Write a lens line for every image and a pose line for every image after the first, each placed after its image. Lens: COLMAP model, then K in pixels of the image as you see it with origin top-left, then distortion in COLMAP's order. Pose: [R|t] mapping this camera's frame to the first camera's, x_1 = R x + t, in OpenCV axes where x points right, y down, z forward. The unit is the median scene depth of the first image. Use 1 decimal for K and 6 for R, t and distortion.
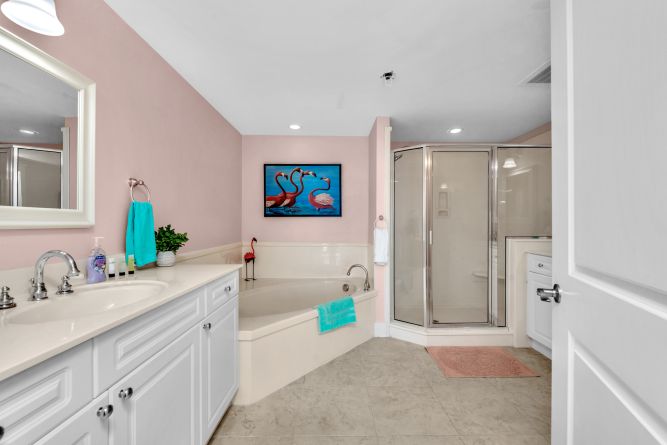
lens RADIAL K [[277.6, 0, 331.6], [0, 277.6, 219.5], [0, 0, 1]] dist [-0.002531, -0.000752]
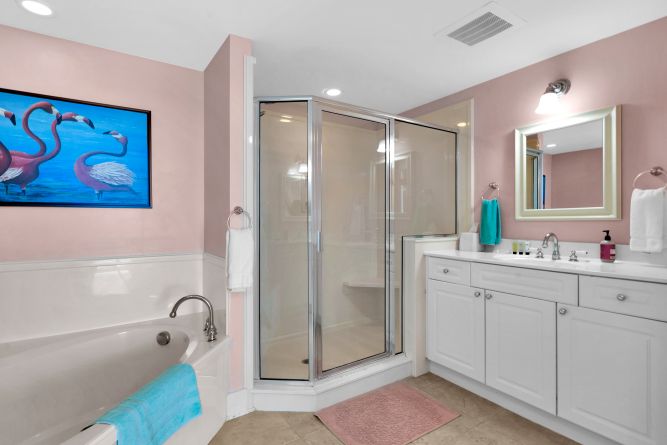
lens RADIAL K [[331.4, 0, 335.5], [0, 331.4, 219.5], [0, 0, 1]] dist [-0.001681, -0.000479]
pose [[0.815394, -0.001725, 0.578904, -0.052887], [-0.004018, 0.999955, 0.008639, 0.005755], [-0.578893, -0.009370, 0.815350, 0.300790]]
